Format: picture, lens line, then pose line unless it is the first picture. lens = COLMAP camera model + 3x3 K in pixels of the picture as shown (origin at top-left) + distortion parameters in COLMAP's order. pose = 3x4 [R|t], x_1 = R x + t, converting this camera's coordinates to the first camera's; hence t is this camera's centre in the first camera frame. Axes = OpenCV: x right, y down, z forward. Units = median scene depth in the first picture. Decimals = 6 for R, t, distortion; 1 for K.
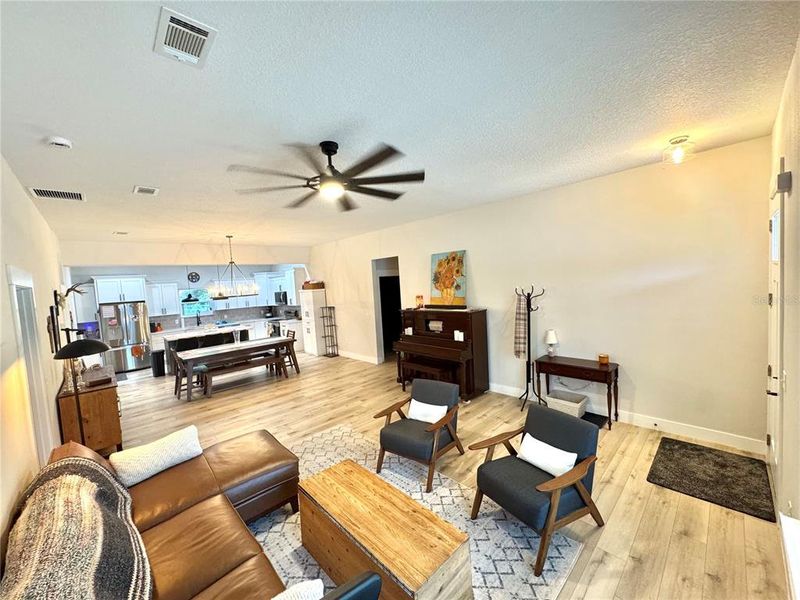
lens RADIAL K [[318.5, 0, 401.2], [0, 318.5, 301.1], [0, 0, 1]] dist [-0.004928, 0.000803]
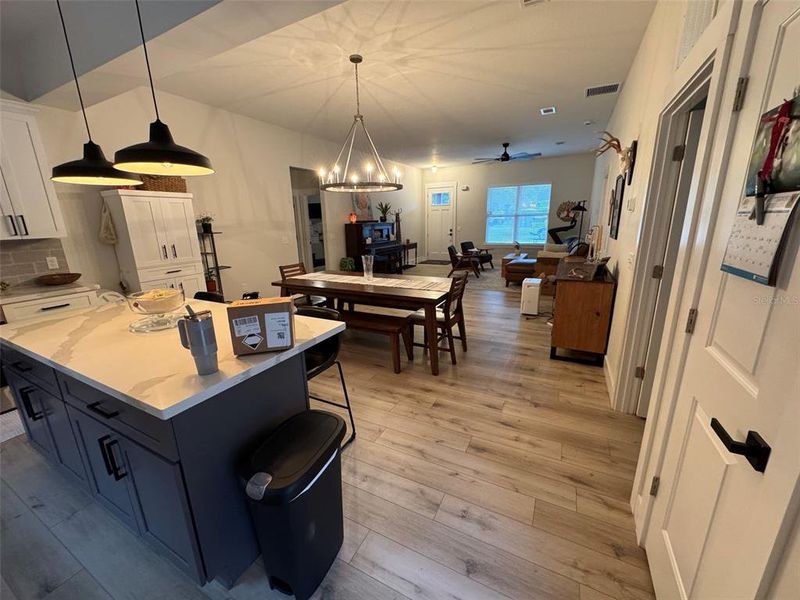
lens RADIAL K [[318.5, 0, 401.4], [0, 318.5, 301.2], [0, 0, 1]] dist [-0.004928, 0.000803]
pose [[-0.324156, -0.166703, 0.931200, -0.833113], [0.104123, 0.972083, 0.210268, 0.049871], [-0.940256, 0.165118, -0.297749, 0.873916]]
